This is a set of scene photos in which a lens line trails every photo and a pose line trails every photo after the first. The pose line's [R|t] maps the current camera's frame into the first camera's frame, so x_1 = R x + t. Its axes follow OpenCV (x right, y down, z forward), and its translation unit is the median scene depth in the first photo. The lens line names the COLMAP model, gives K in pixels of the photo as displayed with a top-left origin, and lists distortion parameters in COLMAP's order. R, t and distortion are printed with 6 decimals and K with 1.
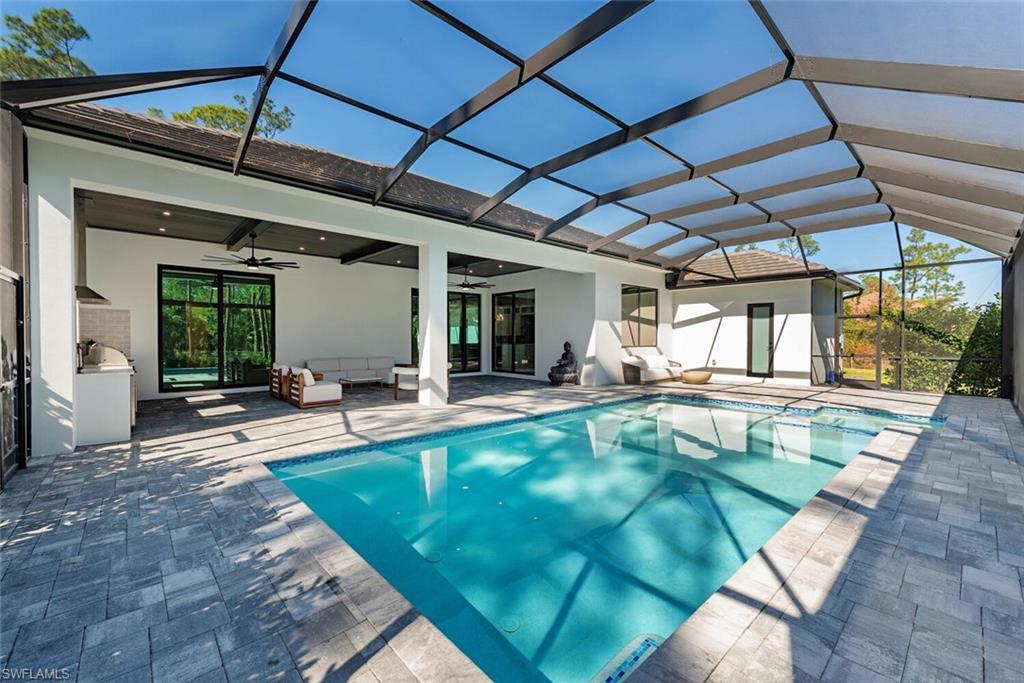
lens RADIAL K [[421.5, 0, 511.1], [0, 421.5, 342.2], [0, 0, 1]] dist [-0.000247, -0.000211]
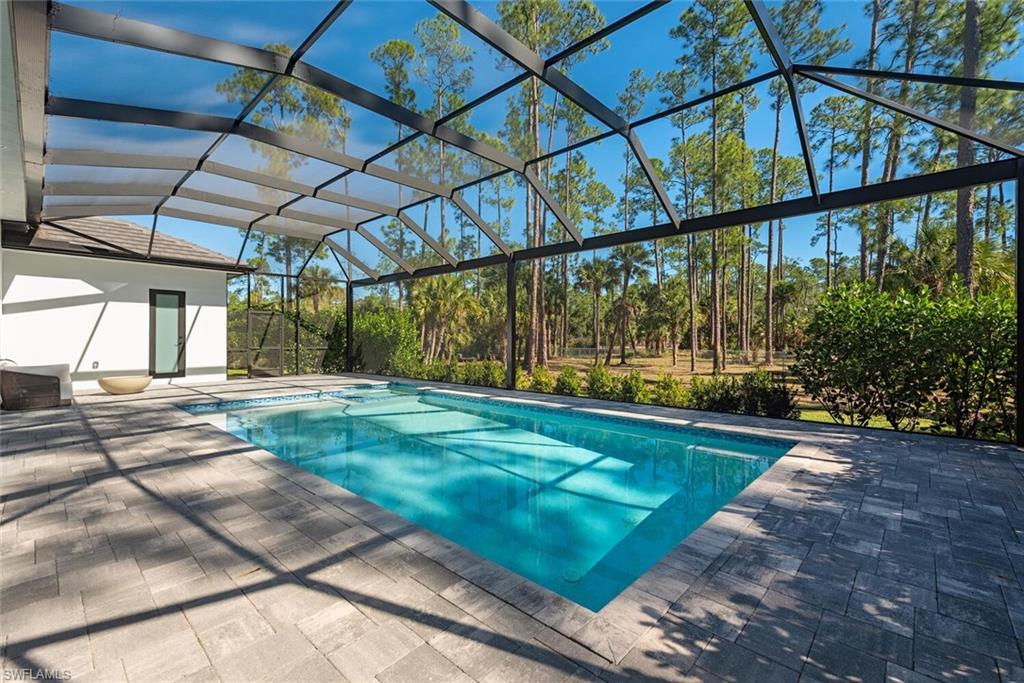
lens RADIAL K [[440.9, 0, 511.0], [0, 440.9, 340.8], [0, 0, 1]] dist [0.003551, 0.000110]
pose [[-0.082735, -0.007436, 0.996544, -0.486376], [0.008486, 0.999931, 0.008166, 0.011202], [-0.996535, 0.009132, -0.082666, 0.540740]]
